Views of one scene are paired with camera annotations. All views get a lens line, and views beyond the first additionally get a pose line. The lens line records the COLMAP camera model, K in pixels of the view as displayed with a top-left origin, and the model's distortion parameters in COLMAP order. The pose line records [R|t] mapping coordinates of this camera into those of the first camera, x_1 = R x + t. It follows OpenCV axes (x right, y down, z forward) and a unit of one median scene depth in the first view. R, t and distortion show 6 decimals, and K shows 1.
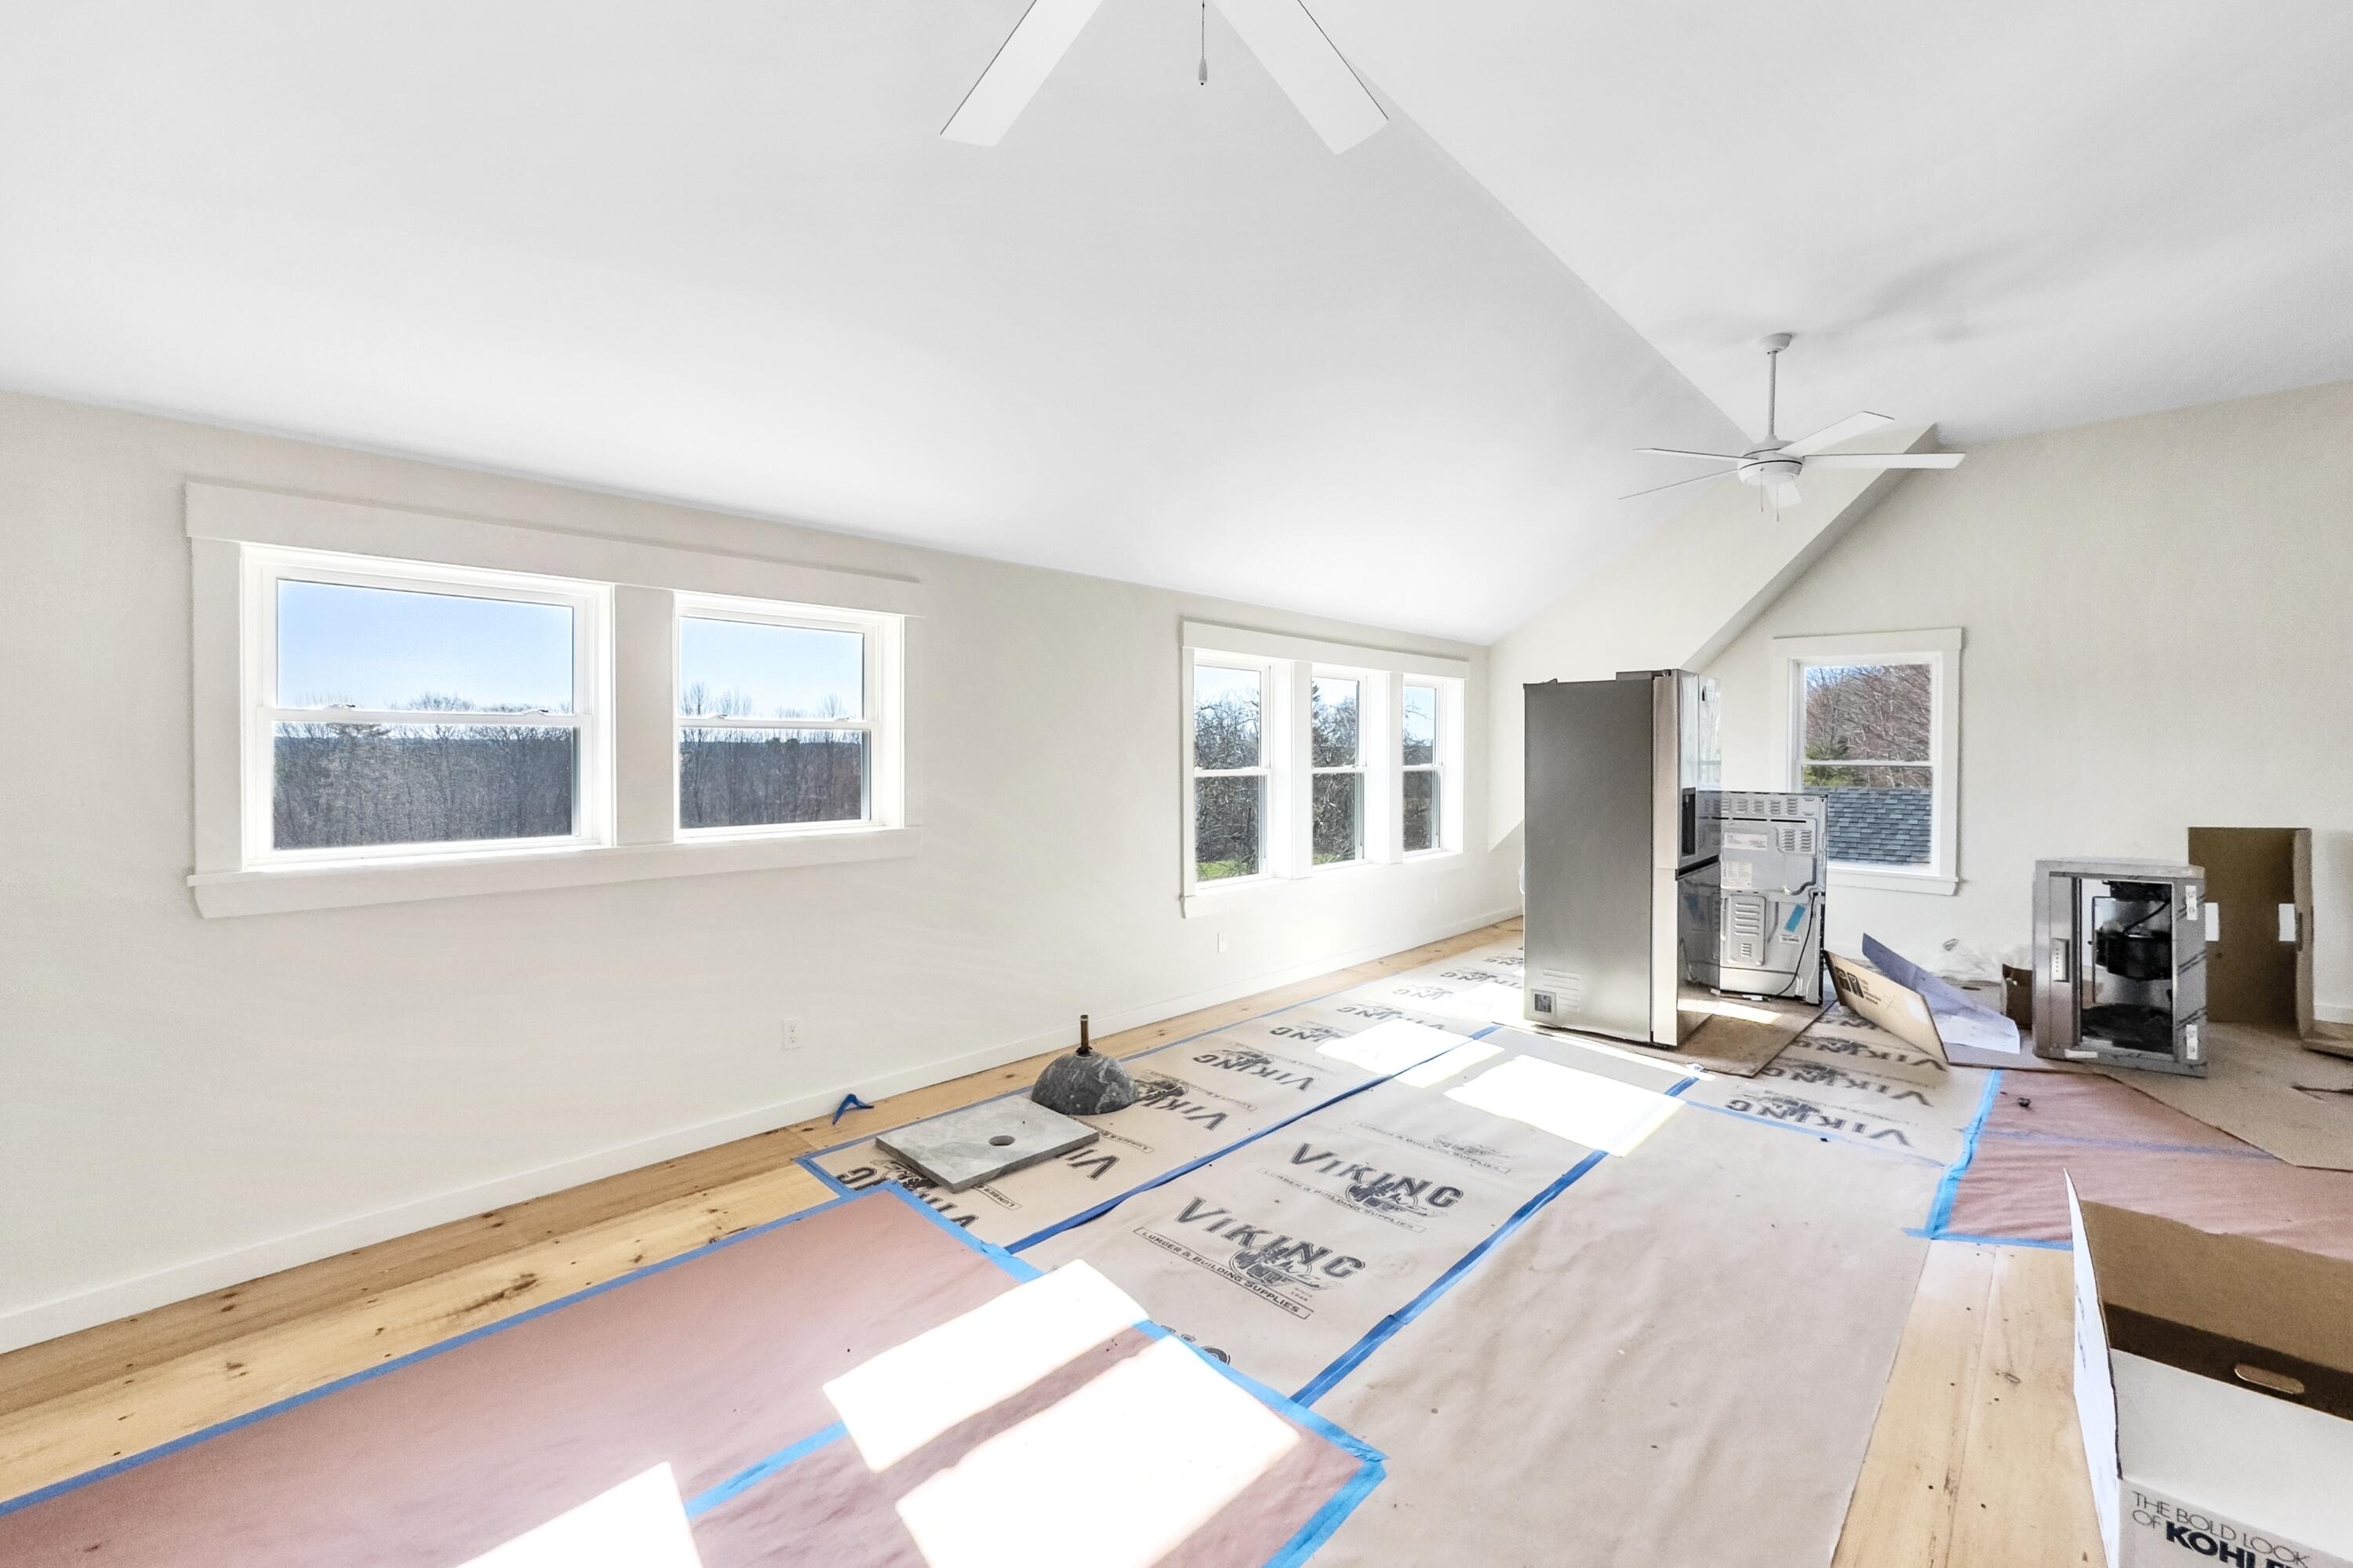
lens RADIAL K [[964.4, 0, 1173.4], [0, 964.4, 781.6], [0, 0, 1]] dist [-0.059663, 0.028805]
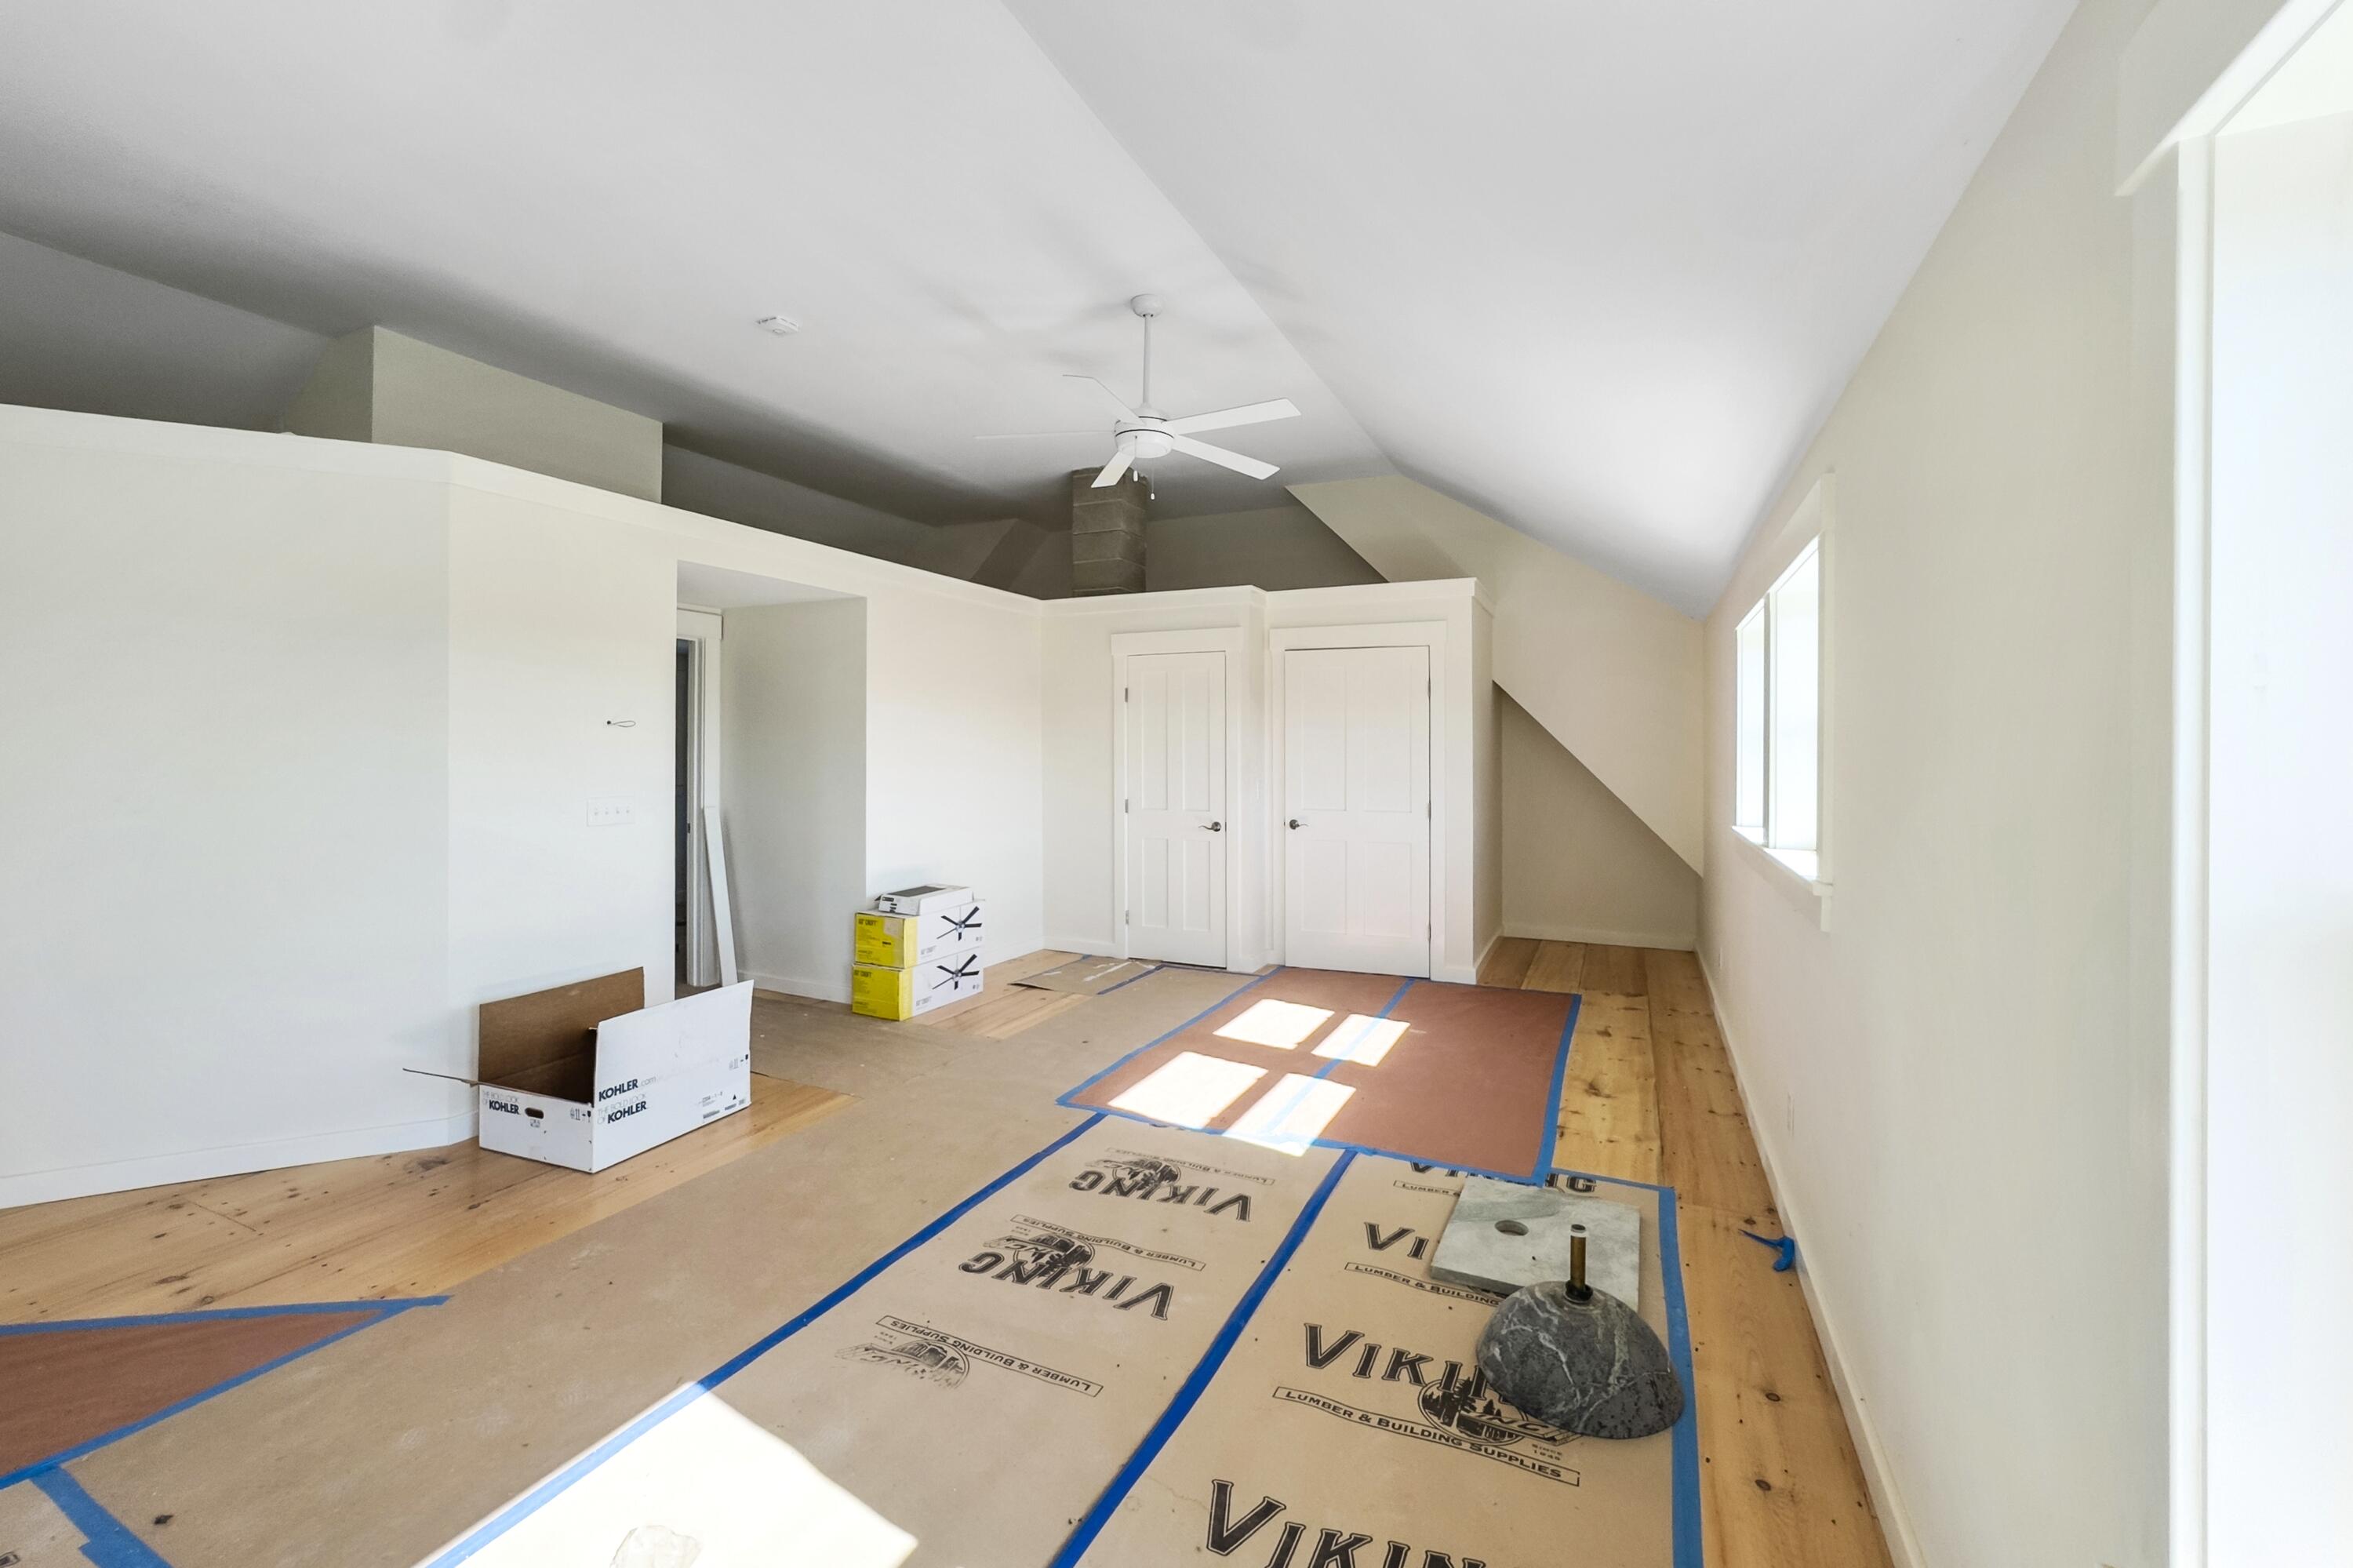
lens RADIAL K [[964.4, 0, 1173.4], [0, 964.4, 781.6], [0, 0, 1]] dist [-0.059663, 0.028805]
pose [[-0.948348, -0.001363, -0.317230, 0.385166], [-0.024214, 0.997385, 0.068099, -0.059064], [0.316307, 0.072263, -0.945901, 1.795772]]
